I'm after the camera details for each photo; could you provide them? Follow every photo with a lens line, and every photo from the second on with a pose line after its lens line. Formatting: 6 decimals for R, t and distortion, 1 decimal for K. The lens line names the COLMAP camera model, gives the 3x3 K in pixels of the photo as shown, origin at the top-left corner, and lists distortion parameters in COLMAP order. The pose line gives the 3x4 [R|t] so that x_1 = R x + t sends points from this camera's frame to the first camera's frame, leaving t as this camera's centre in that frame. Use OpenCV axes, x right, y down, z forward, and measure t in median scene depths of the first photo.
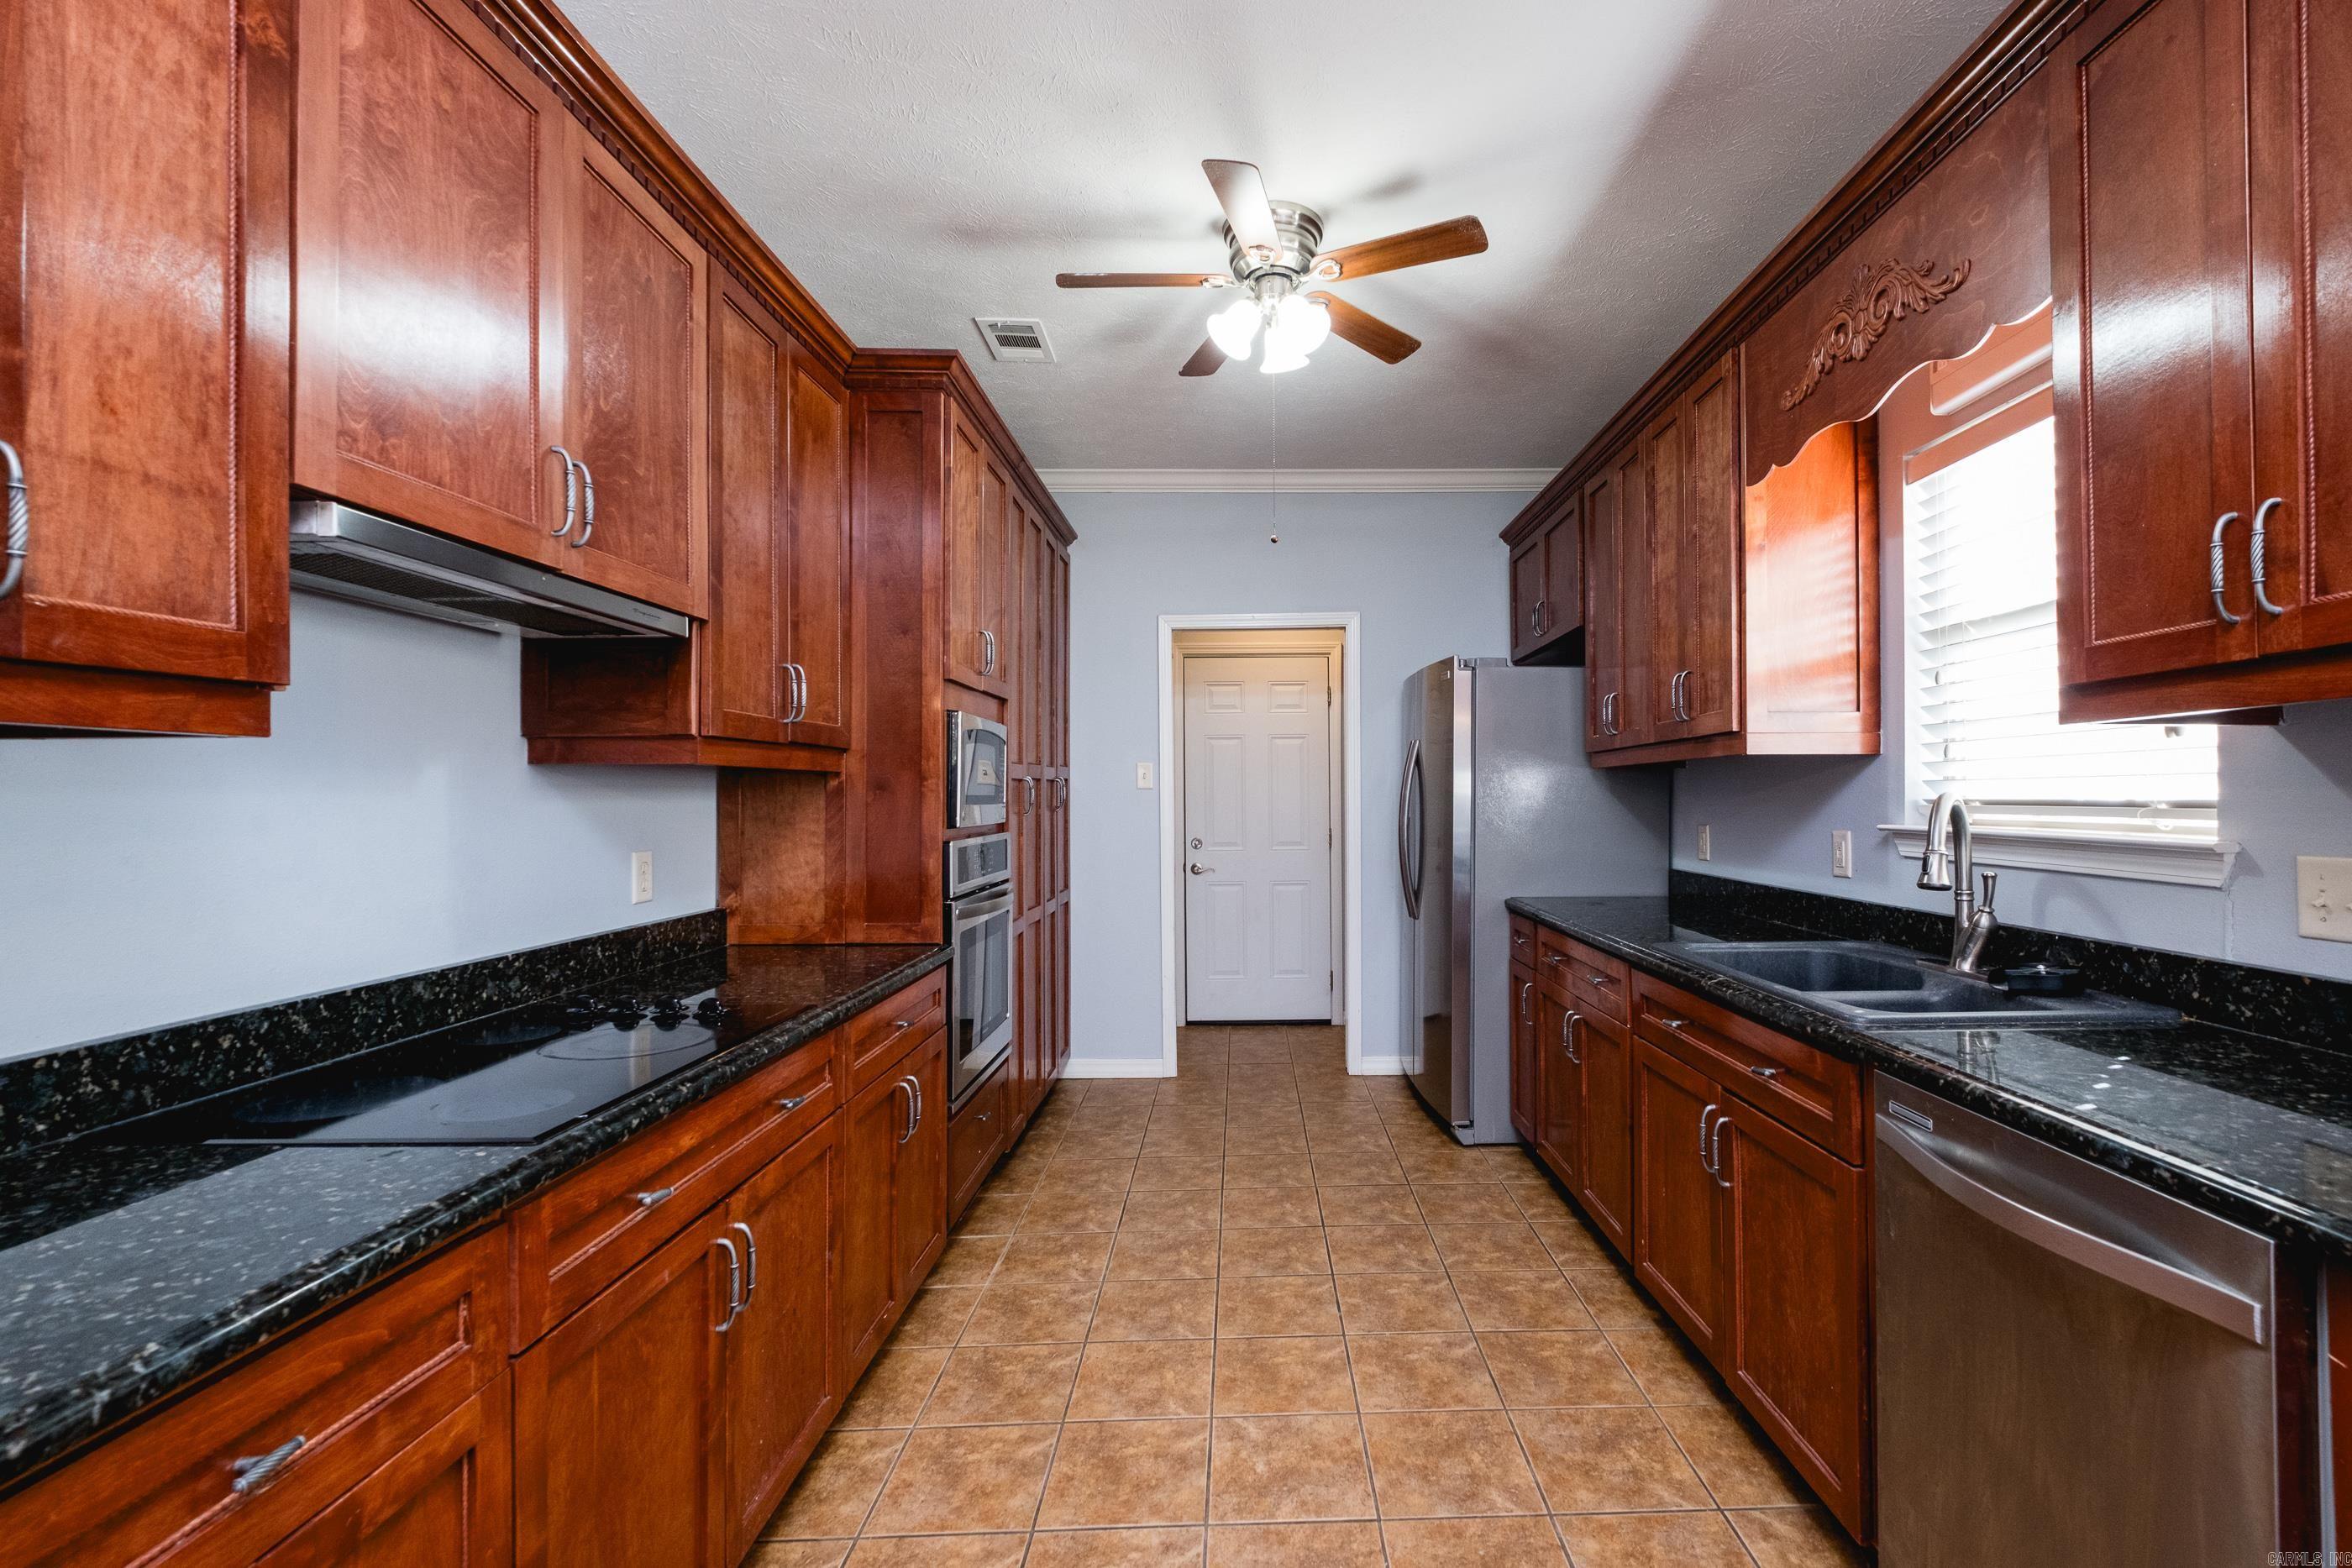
lens RADIAL K [[1028.9, 0, 1262.5], [0, 1028.9, 787.1], [0, 0, 1]] dist [0.008513, -0.001164]
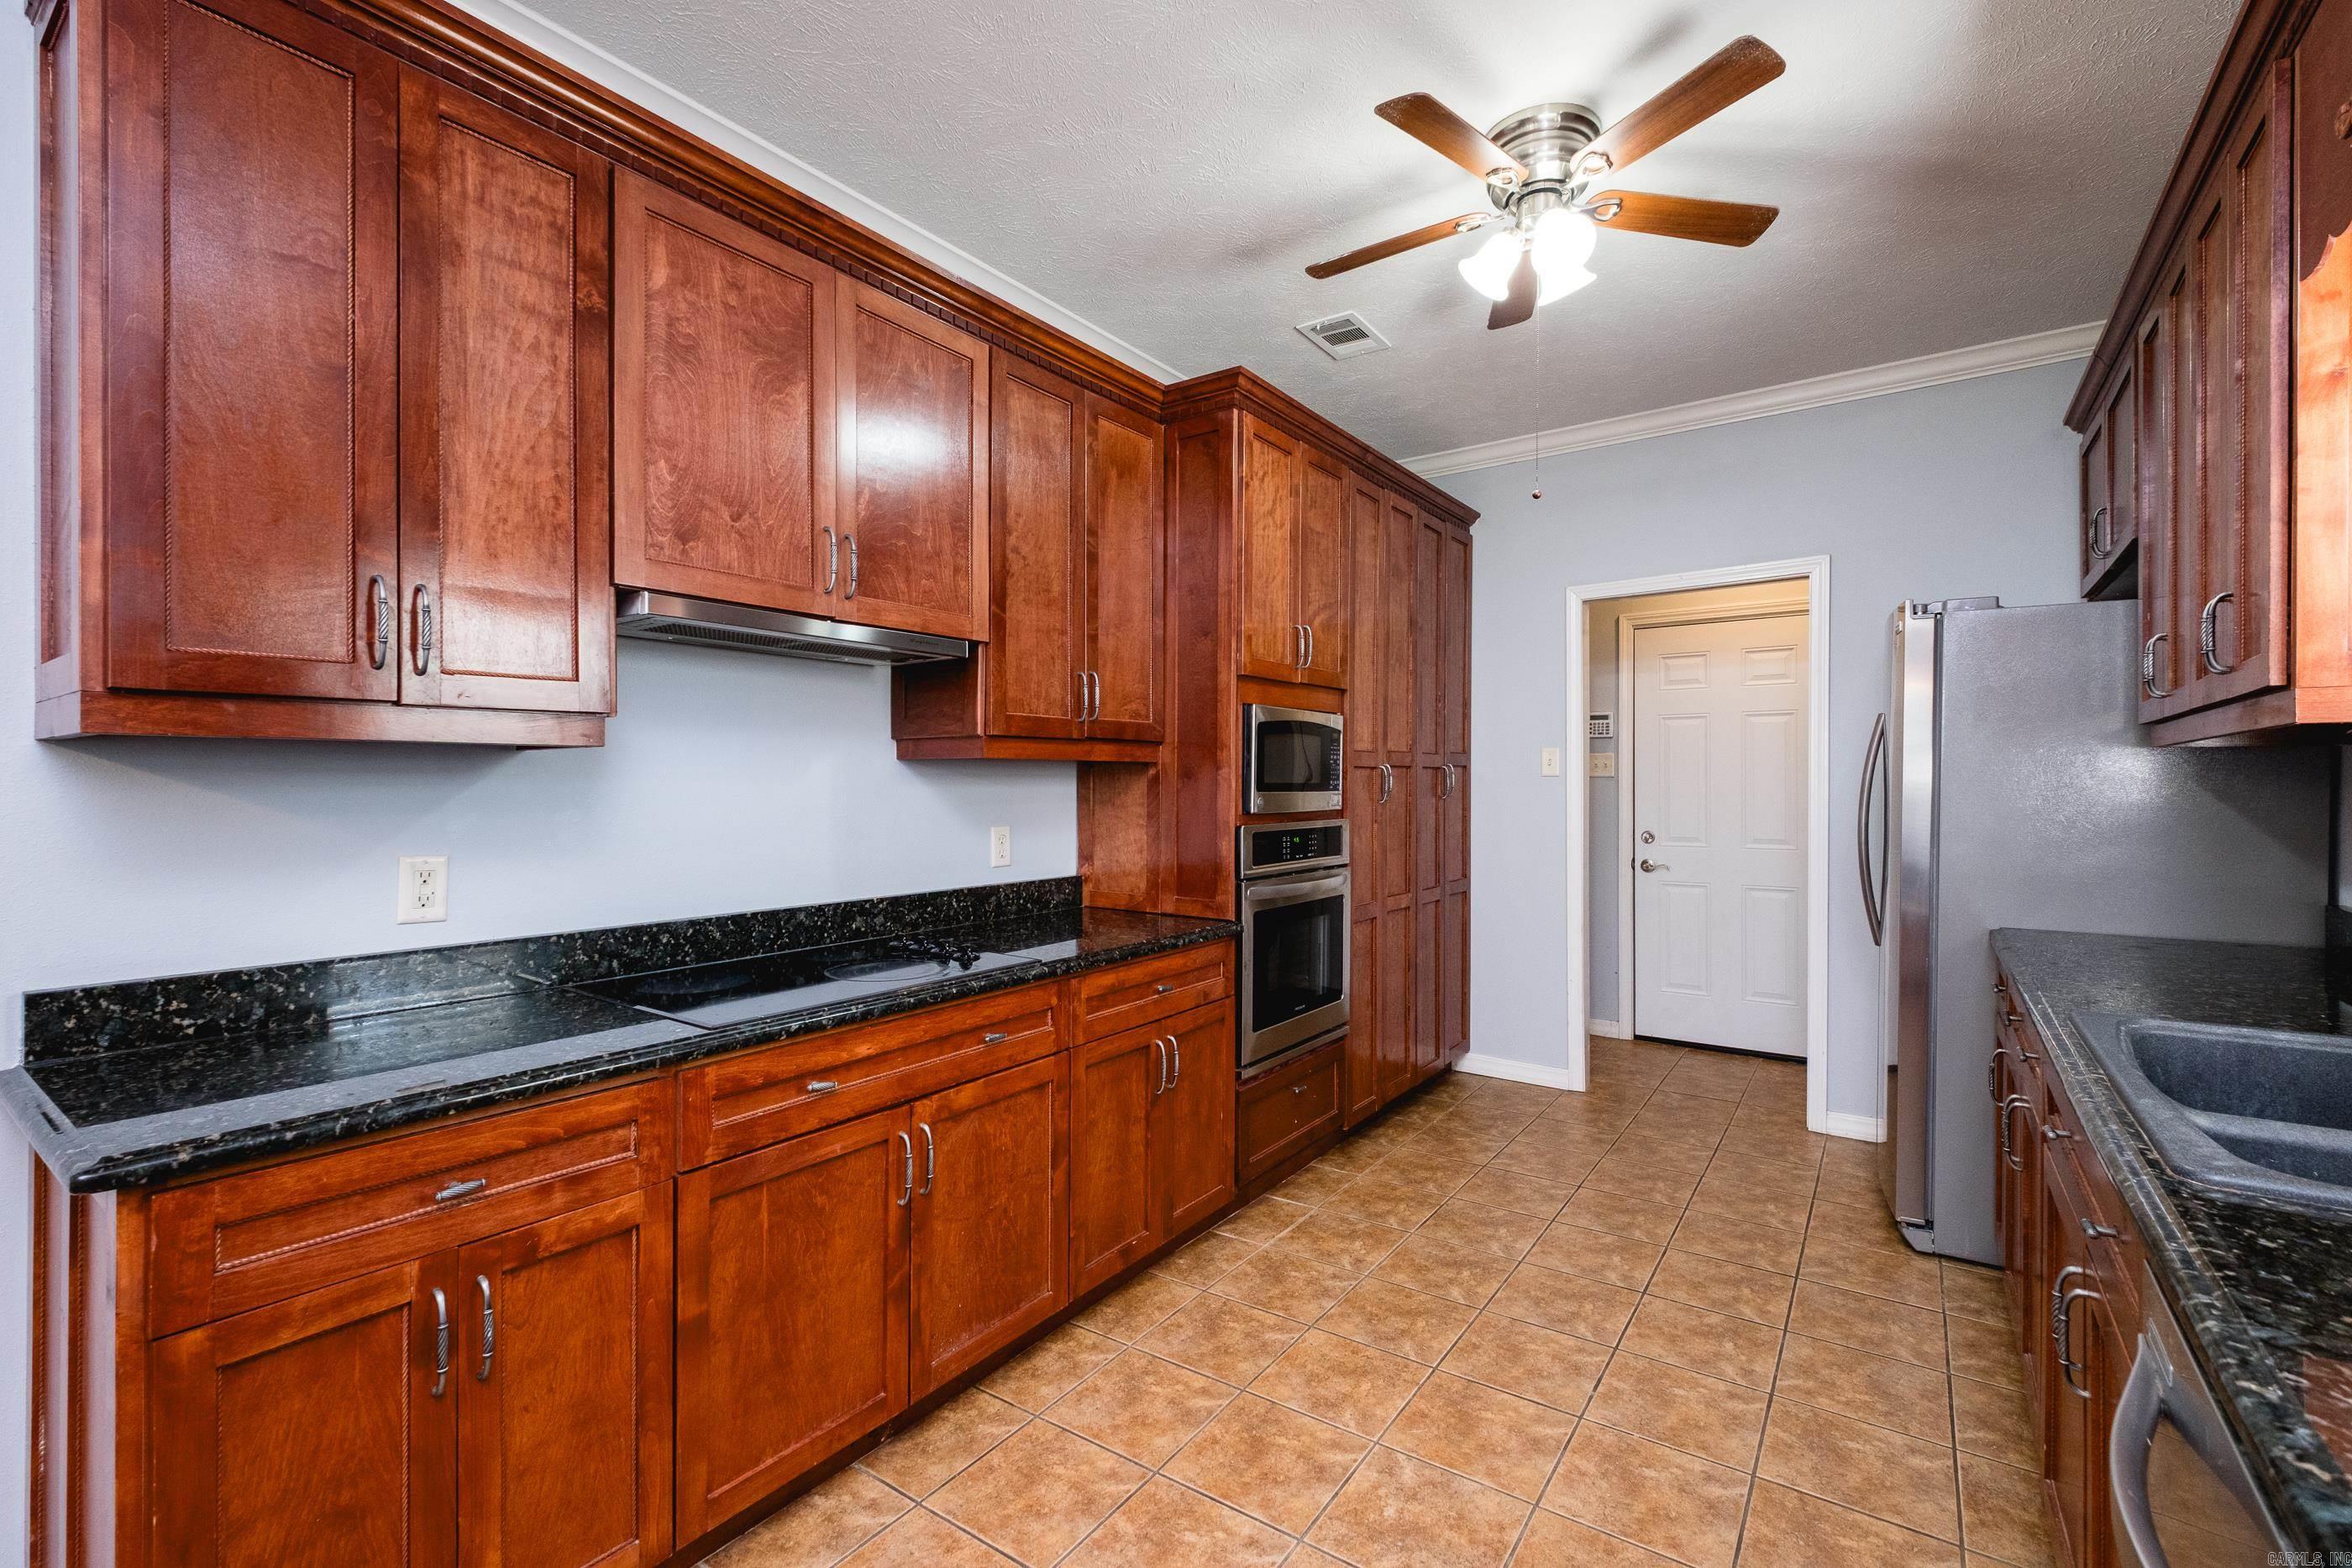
lens RADIAL K [[1010.1, 0, 1176.0], [0, 1010.1, 784.0], [0, 0, 1]] dist [0.021360, -0.011164]
pose [[0.805077, 0.006259, -0.593138, 0.301713], [0.000563, 0.999936, 0.011315, -0.003610], [0.593170, -0.009443, 0.805022, 0.123458]]
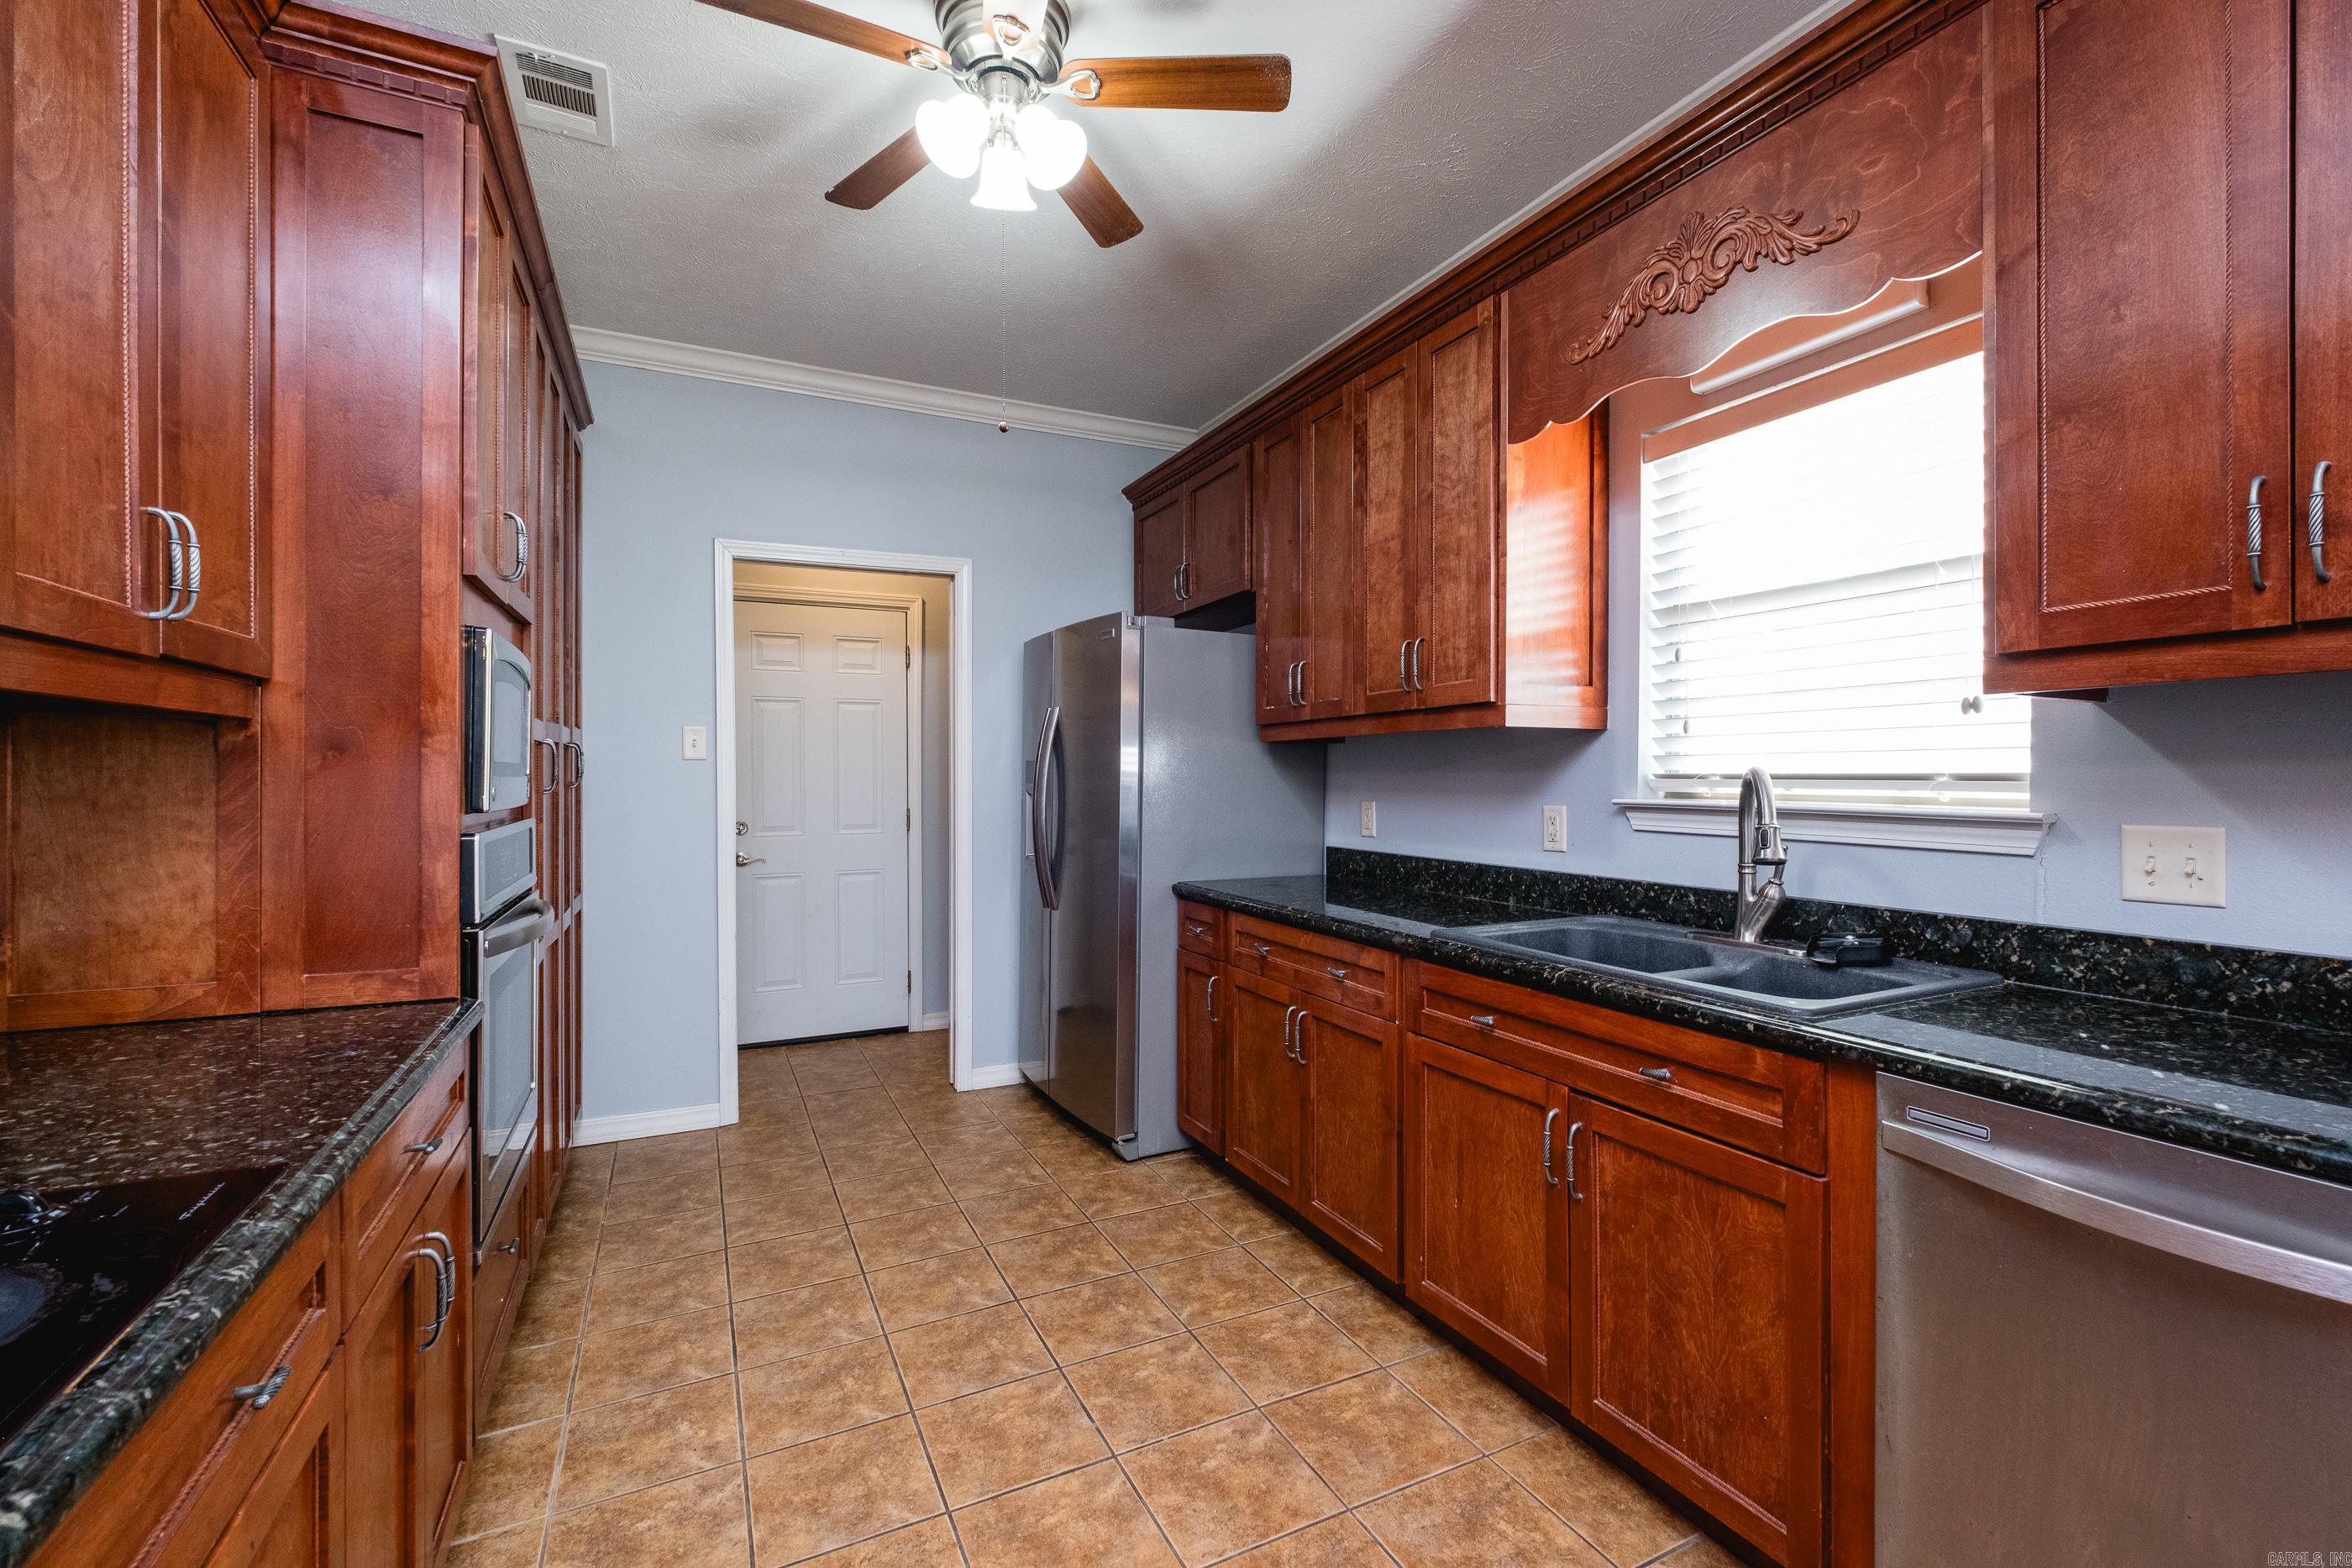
lens RADIAL K [[1007.7, 0, 1196.8], [0, 1007.7, 780.7], [0, 0, 1]] dist [0.013564, -0.008752]
pose [[0.903276, 0.002781, 0.429051, -0.191450], [-0.008596, 0.999896, 0.011616, 0.010319], [-0.428974, -0.014181, 0.903206, 0.283163]]
